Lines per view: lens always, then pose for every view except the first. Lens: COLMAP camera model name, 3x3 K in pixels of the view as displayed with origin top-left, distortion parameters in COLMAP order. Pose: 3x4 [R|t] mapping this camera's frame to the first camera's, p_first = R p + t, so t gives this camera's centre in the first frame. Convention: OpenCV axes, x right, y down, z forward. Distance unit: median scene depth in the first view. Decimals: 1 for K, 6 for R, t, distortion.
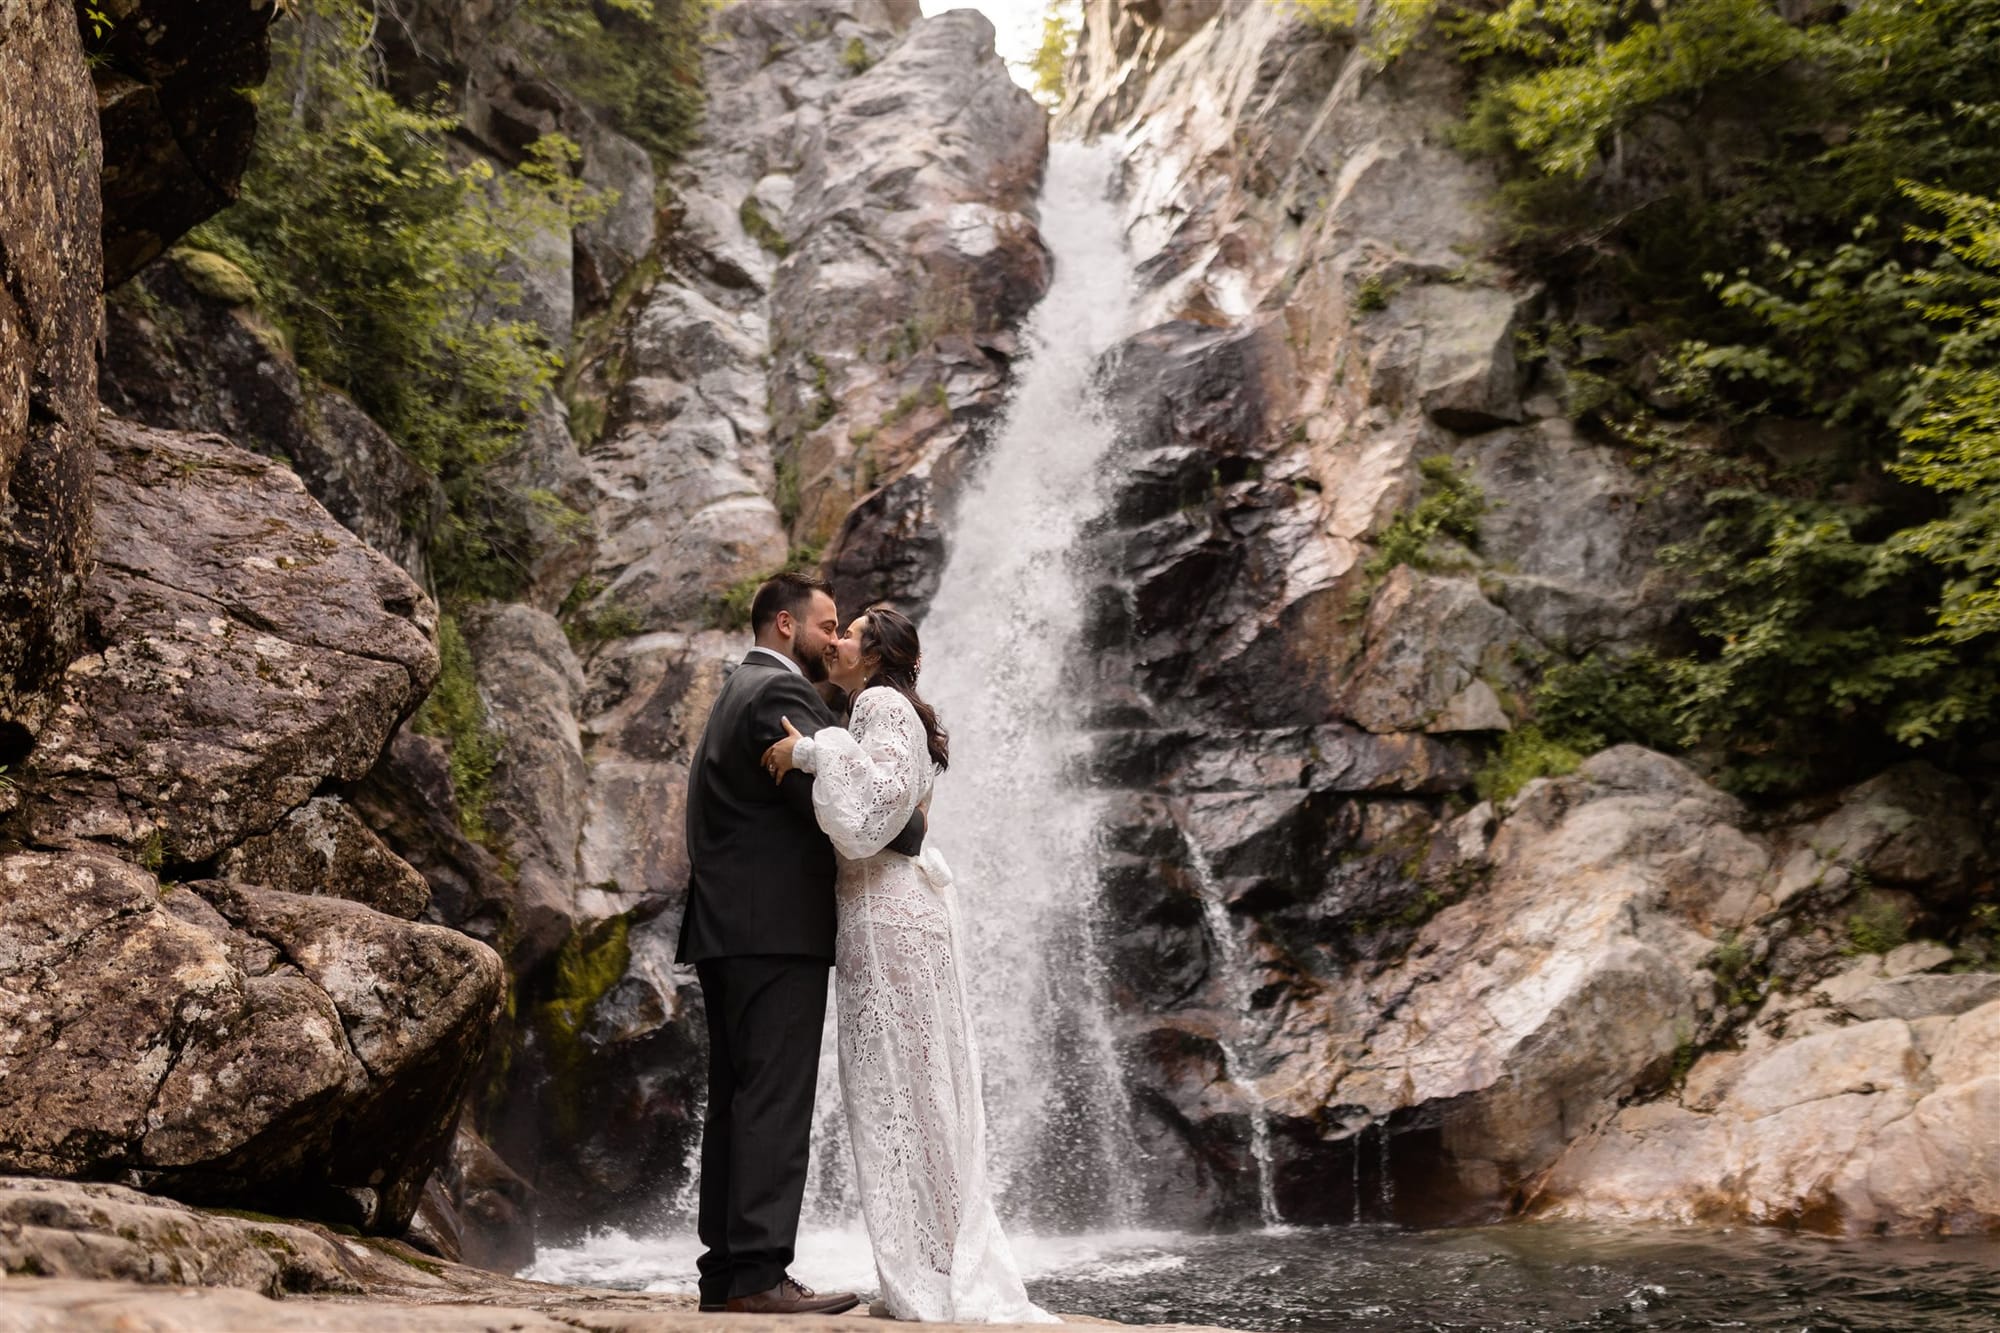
lens RADIAL K [[1968.0, 0, 1035.3], [0, 1968.0, 663.2], [0, 0, 1]] dist [-0.002428, 0.008589]
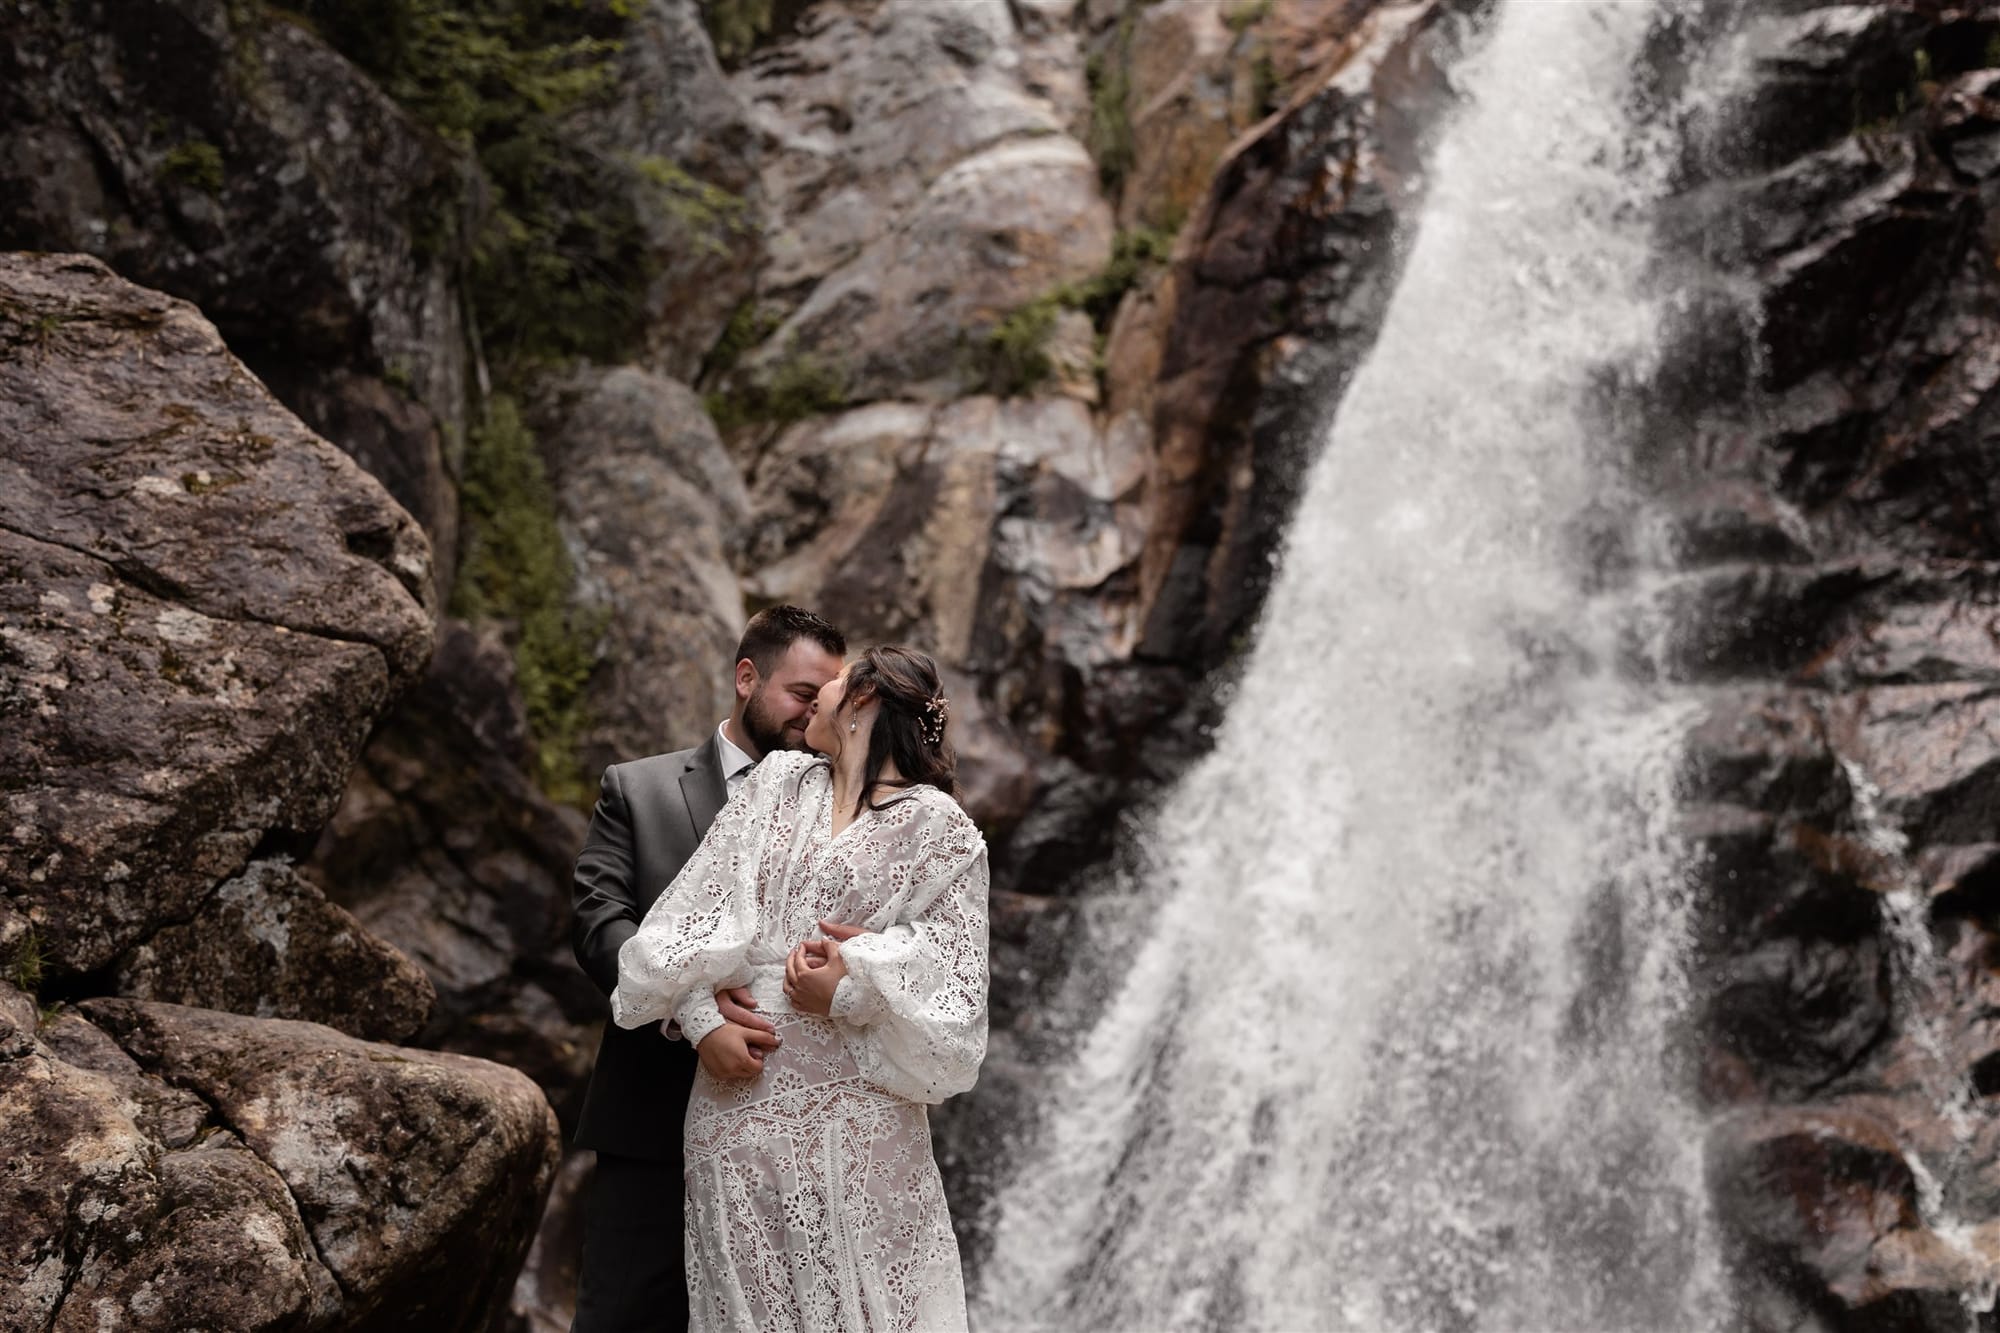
lens RADIAL K [[3953.6, 0, 1000.0], [0, 3953.6, 666.5], [0, 0, 1]] dist [0.024693, -0.277389]
pose [[0.983676, -0.022179, -0.178577, 0.040585], [0.036705, 0.996242, 0.078453, -0.031800], [0.176165, -0.083727, 0.980793, -0.086033]]
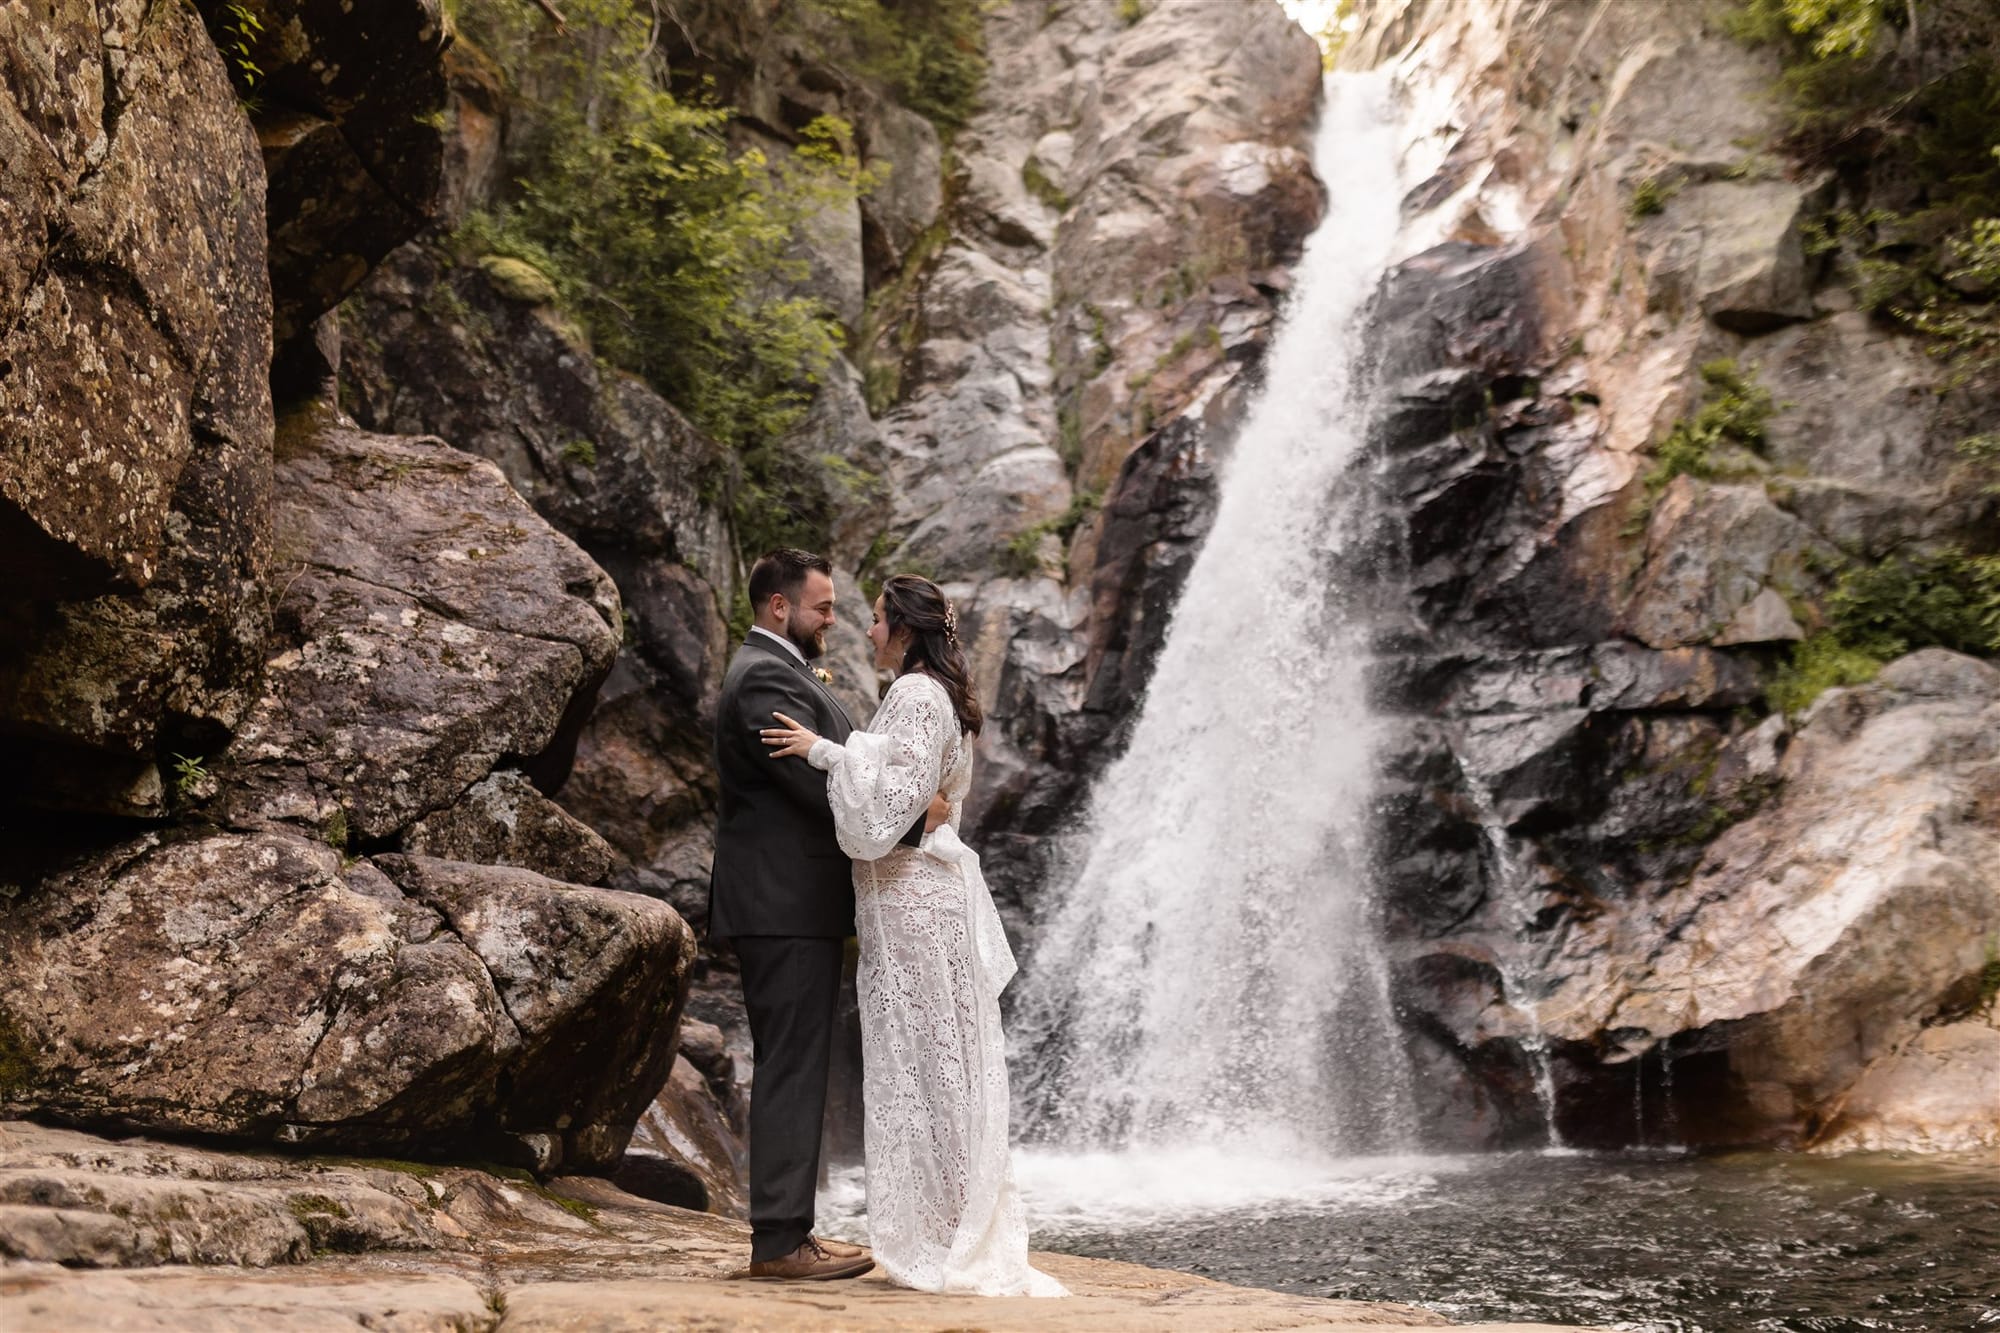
lens RADIAL K [[1895.3, 0, 1024.9], [0, 1895.3, 659.8], [0, 0, 1]] dist [-0.000636, -0.002239]
pose [[0.981186, -0.044425, -0.187884, 0.040904], [0.050928, 0.998254, 0.029924, -0.003367], [0.186226, -0.038930, 0.981735, 0.012853]]
